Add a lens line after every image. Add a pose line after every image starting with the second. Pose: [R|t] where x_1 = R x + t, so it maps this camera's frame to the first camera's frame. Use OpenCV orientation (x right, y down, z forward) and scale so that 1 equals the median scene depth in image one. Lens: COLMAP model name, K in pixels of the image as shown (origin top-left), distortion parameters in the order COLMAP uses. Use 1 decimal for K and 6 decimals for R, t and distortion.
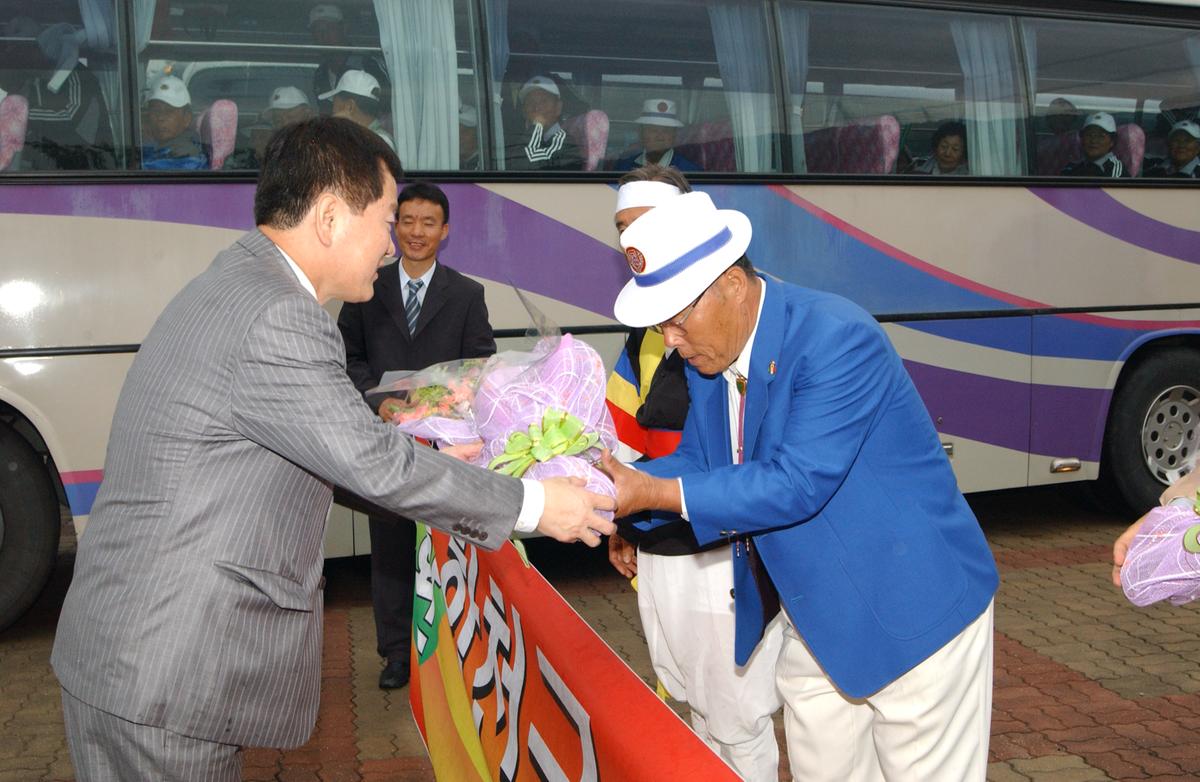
lens RADIAL K [[1572.0, 0, 600.0], [0, 1572.0, 391.0], [0, 0, 1]] dist [-0.007015, 0.000171]
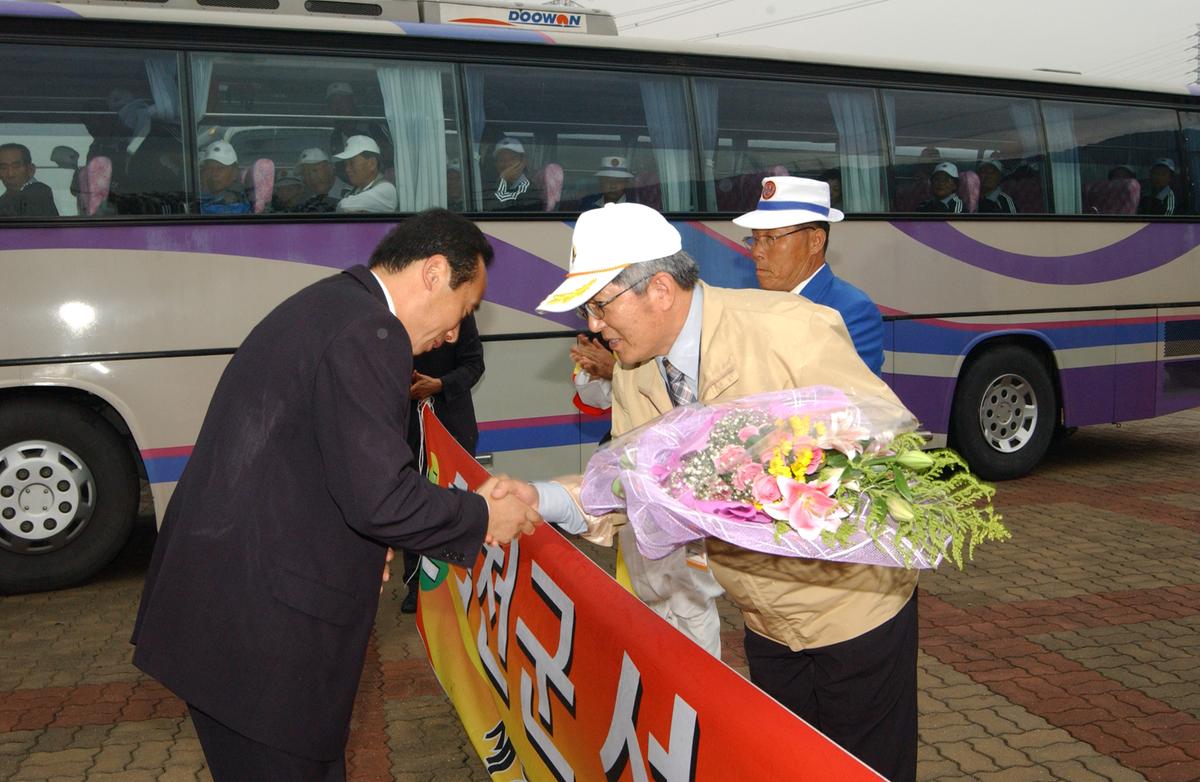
lens RADIAL K [[1351.2, 0, 600.0], [0, 1351.2, 391.0], [0, 0, 1]] dist [-0.016694, -0.015436]
pose [[0.999328, -0.010808, 0.035033, -0.004799], [0.010722, 0.999939, 0.002643, 0.004163], [-0.035059, -0.002265, 0.999383, -0.100357]]
